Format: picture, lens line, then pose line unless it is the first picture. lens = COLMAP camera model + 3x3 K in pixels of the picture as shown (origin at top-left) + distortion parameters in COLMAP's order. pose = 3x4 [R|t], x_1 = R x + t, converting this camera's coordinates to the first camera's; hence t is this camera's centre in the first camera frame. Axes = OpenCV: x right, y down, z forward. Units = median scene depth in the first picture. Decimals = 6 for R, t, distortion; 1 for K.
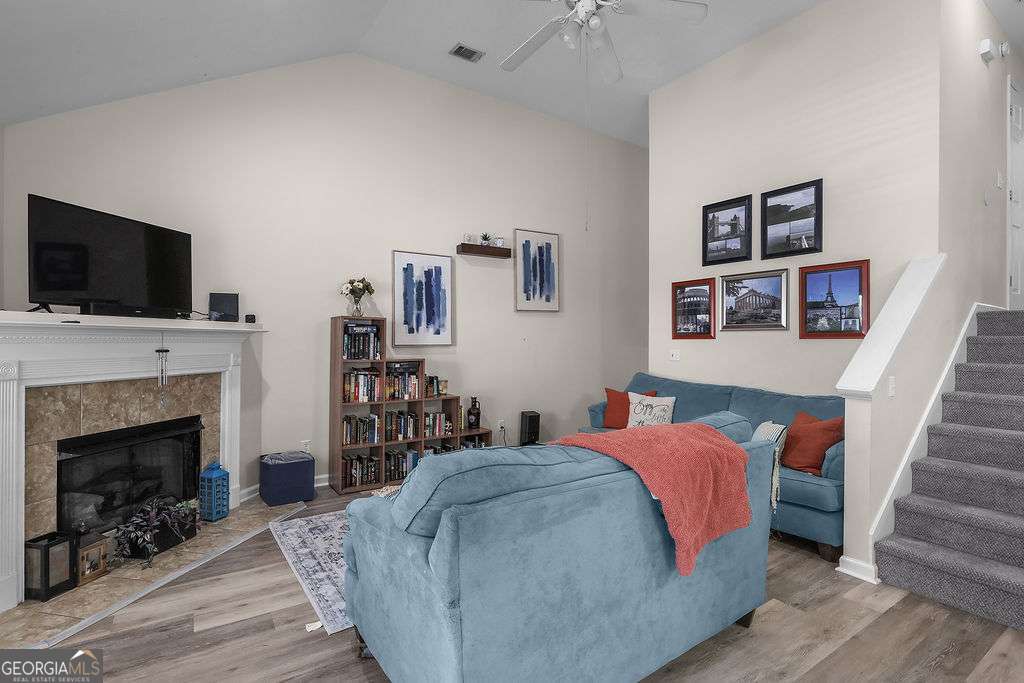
lens RADIAL K [[483.8, 0, 514.1], [0, 483.8, 343.0], [0, 0, 1]] dist [0.000811, -0.000428]
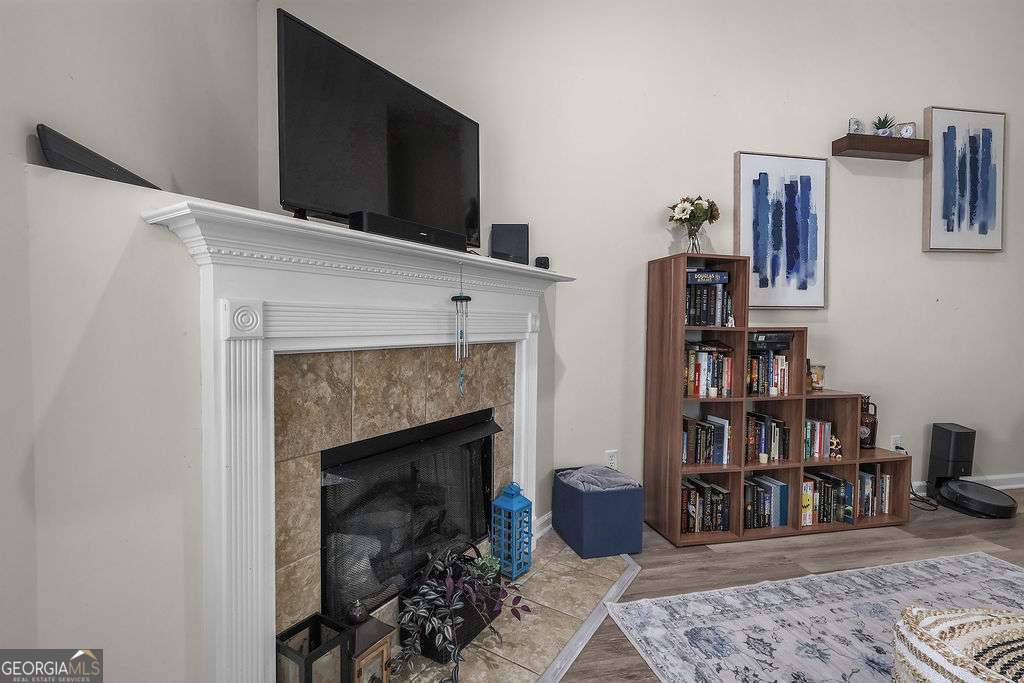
lens RADIAL K [[483.8, 0, 493.9], [0, 483.8, 337.7], [0, 0, 1]] dist [0.000811, -0.000428]
pose [[0.922727, 0.009705, -0.385333, -0.326192], [-0.001362, 0.999759, 0.021917, 0.034641], [0.385452, -0.019698, 0.922517, 0.337262]]
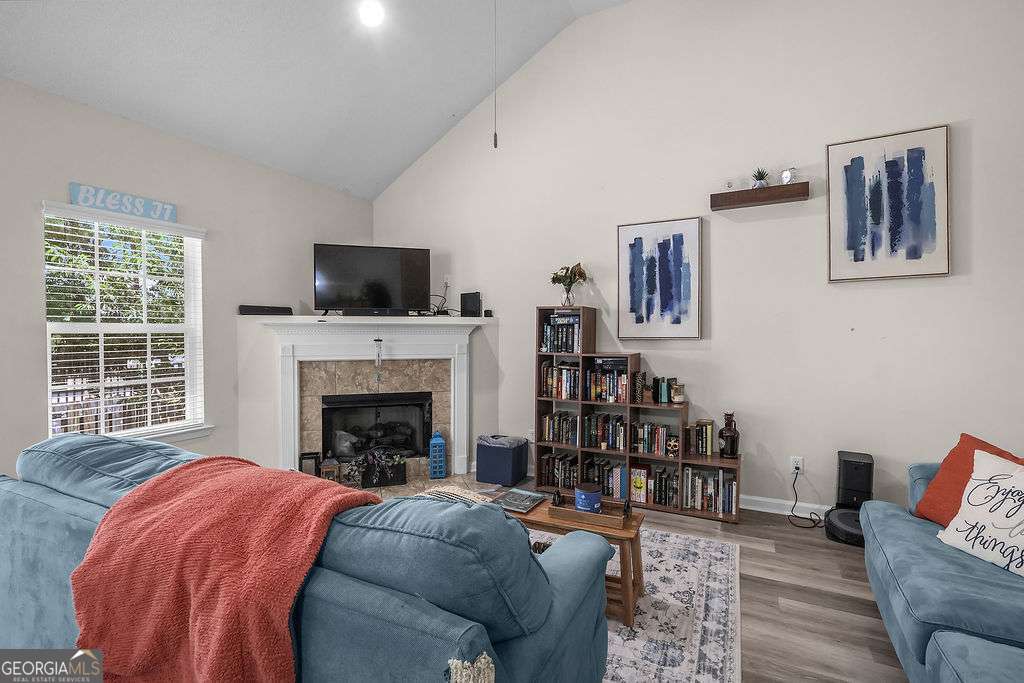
lens RADIAL K [[483.8, 0, 508.3], [0, 483.8, 342.4], [0, 0, 1]] dist [0.000811, -0.000428]
pose [[0.474486, 0.012372, -0.880176, 0.447307], [-0.002195, 0.999915, 0.012871, 0.002827], [0.880261, -0.004175, 0.474472, 0.469428]]
